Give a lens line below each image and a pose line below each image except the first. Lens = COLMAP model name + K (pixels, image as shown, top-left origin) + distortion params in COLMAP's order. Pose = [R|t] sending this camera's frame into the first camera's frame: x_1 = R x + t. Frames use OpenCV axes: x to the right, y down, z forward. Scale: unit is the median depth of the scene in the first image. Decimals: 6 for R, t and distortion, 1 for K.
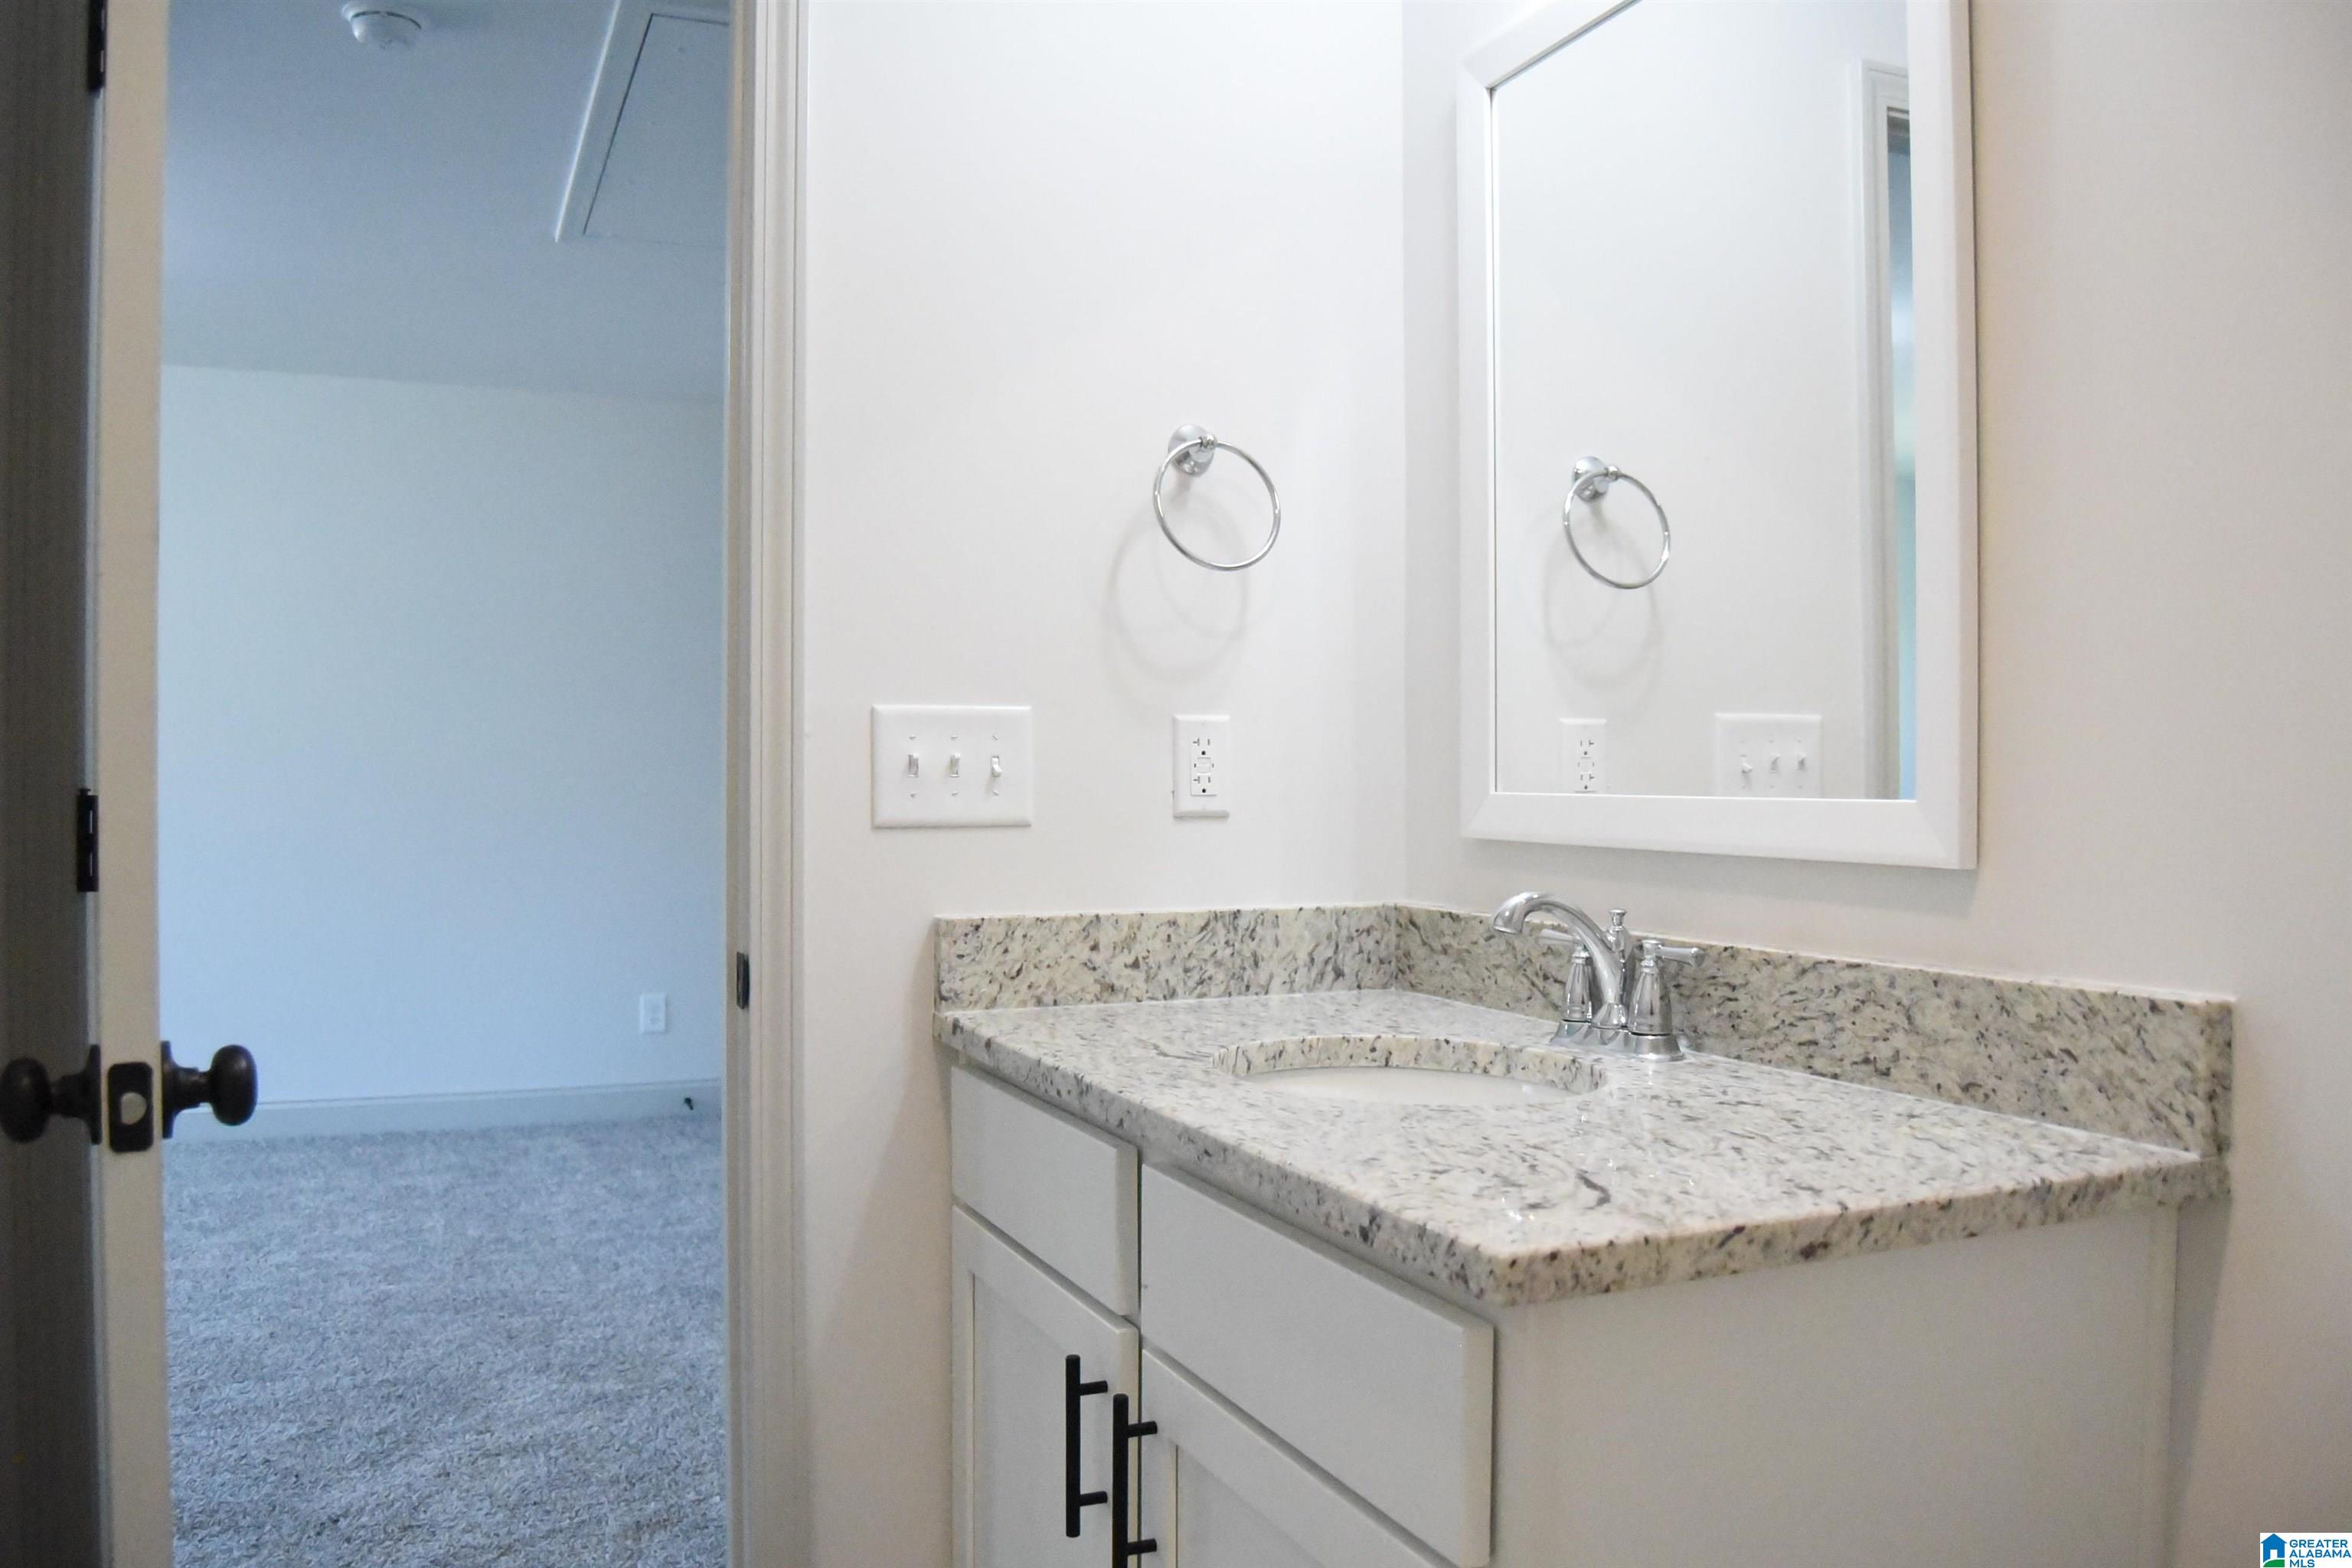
lens RADIAL K [[1842.9, 0, 1179.1], [0, 1842.9, 787.2], [0, 0, 1]] dist [-0.085947, 0.022252]
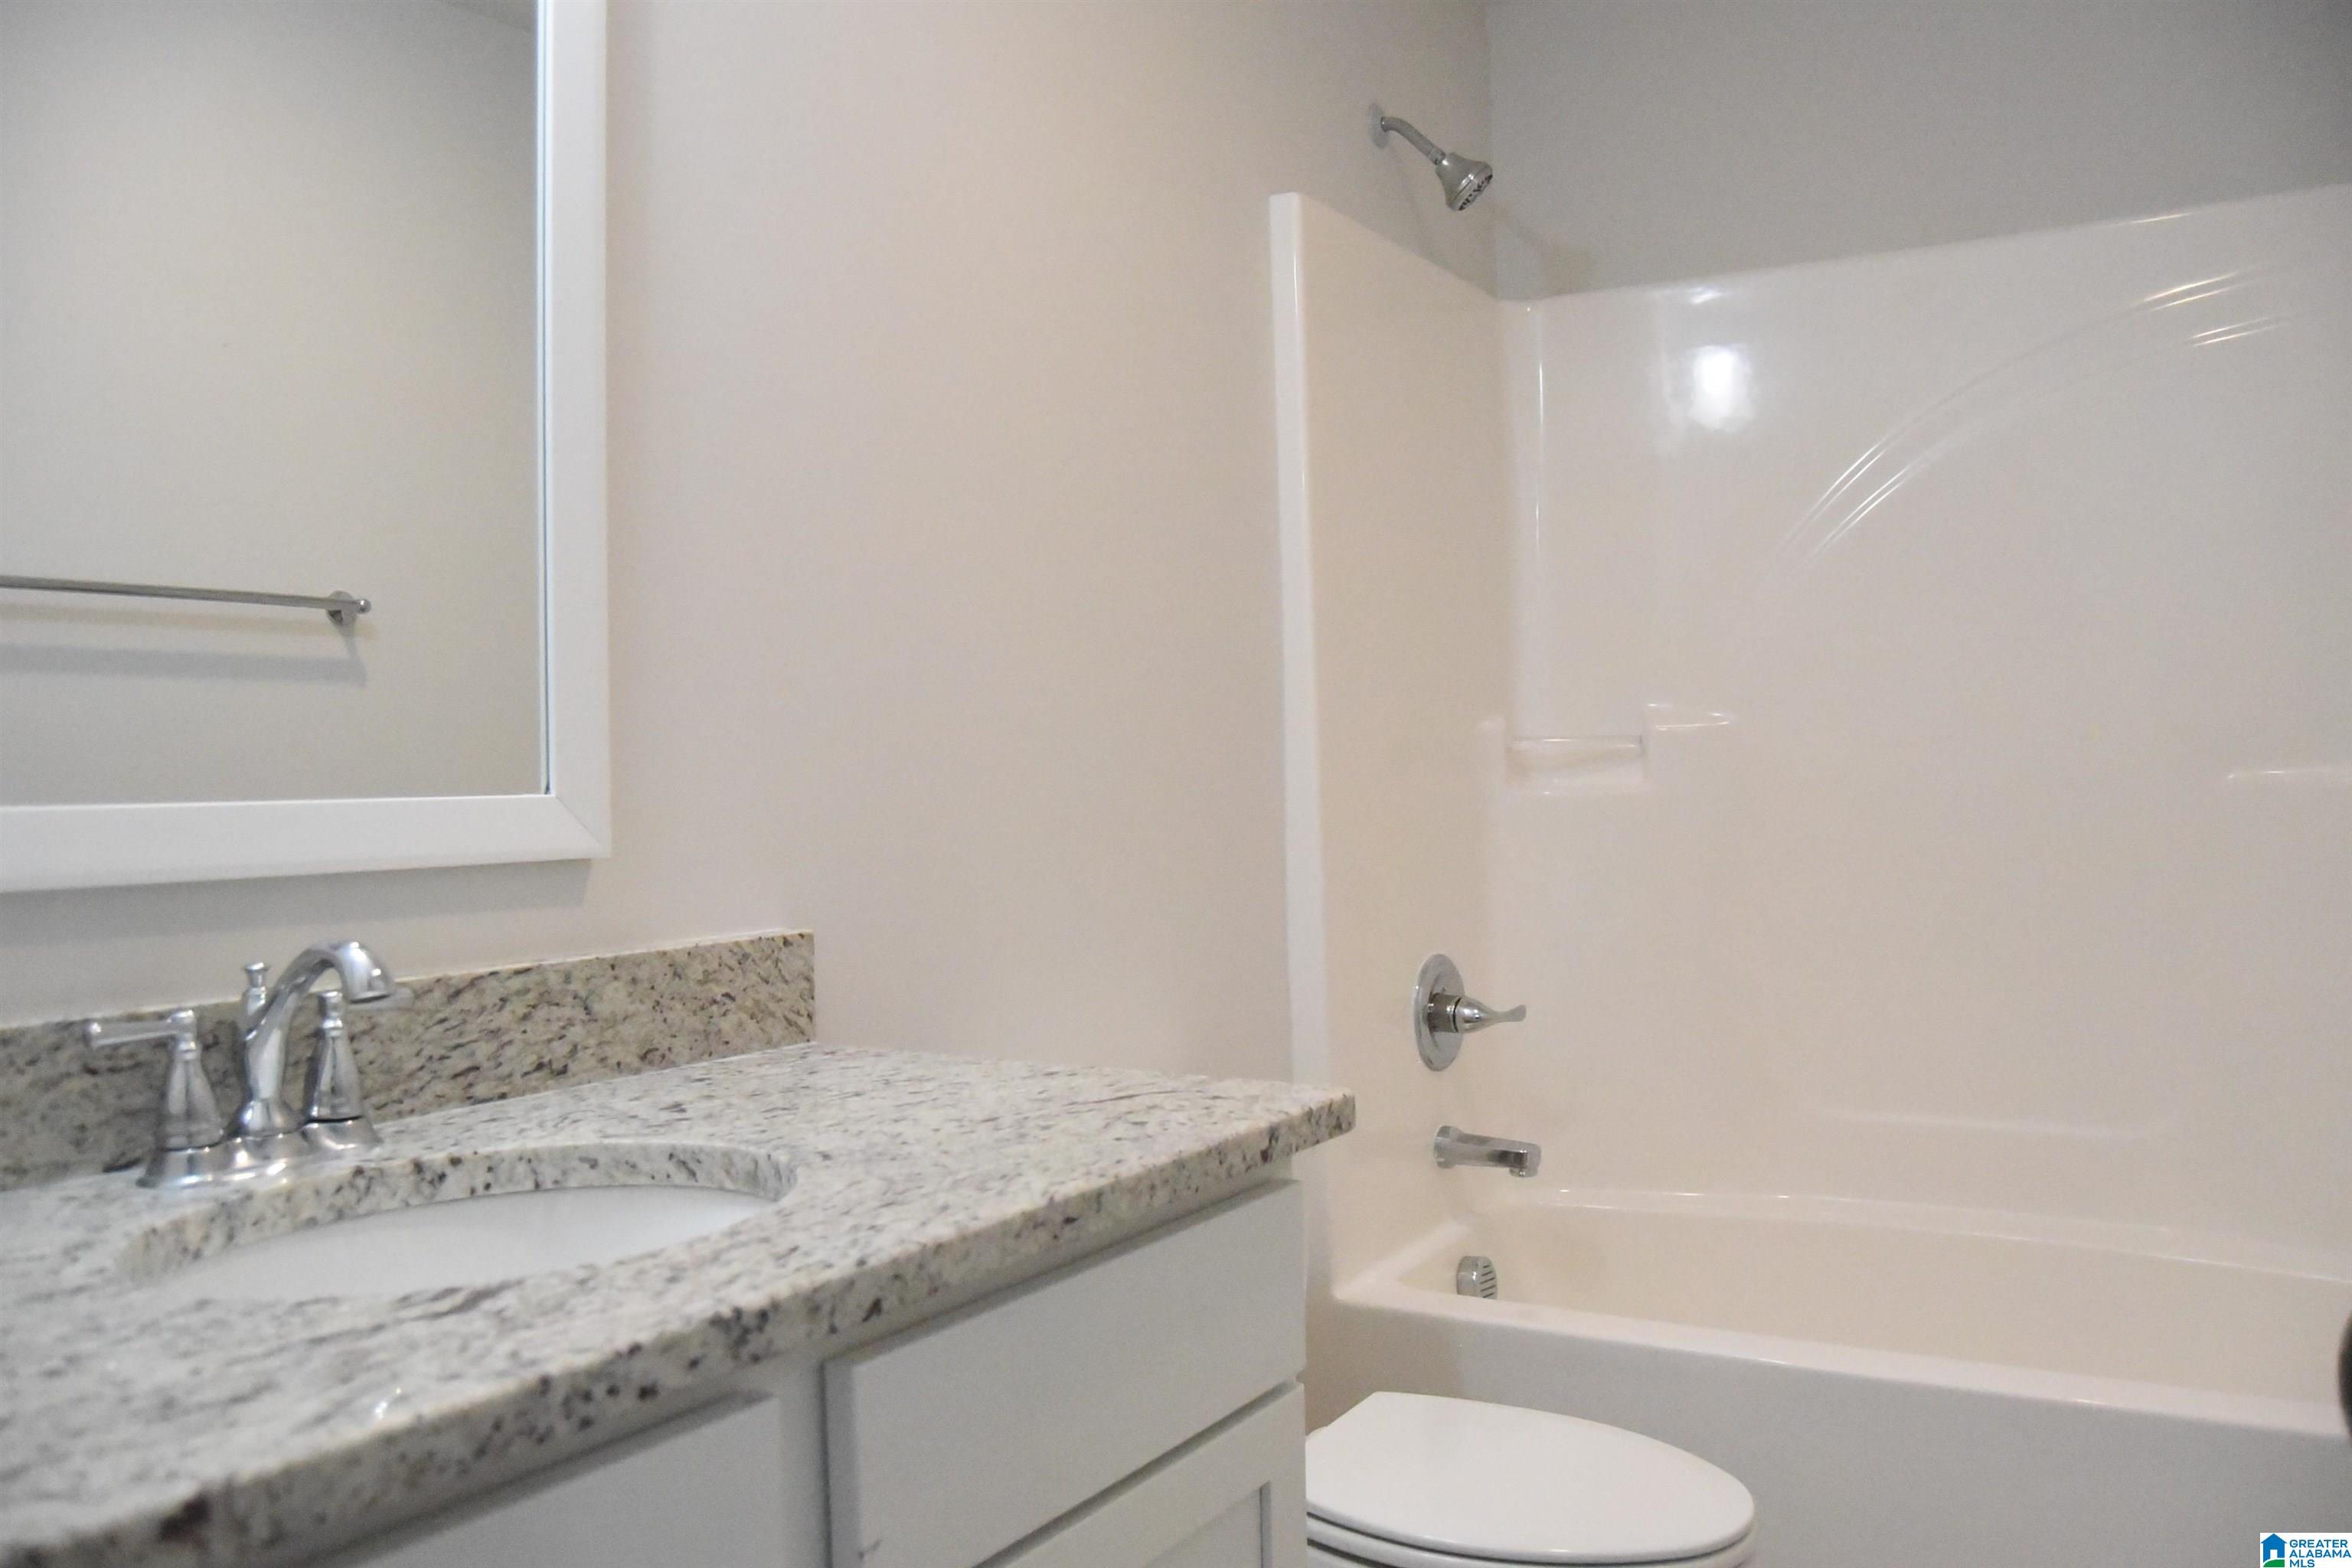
lens RADIAL K [[1842.9, 0, 1178.6], [0, 1842.9, 778.7], [0, 0, 1]] dist [-0.085947, 0.022252]
pose [[-0.574807, 0.008583, 0.818244, -0.627628], [0.024497, 0.999677, 0.006723, 0.000108], [-0.817922, 0.023909, -0.574832, 1.320463]]
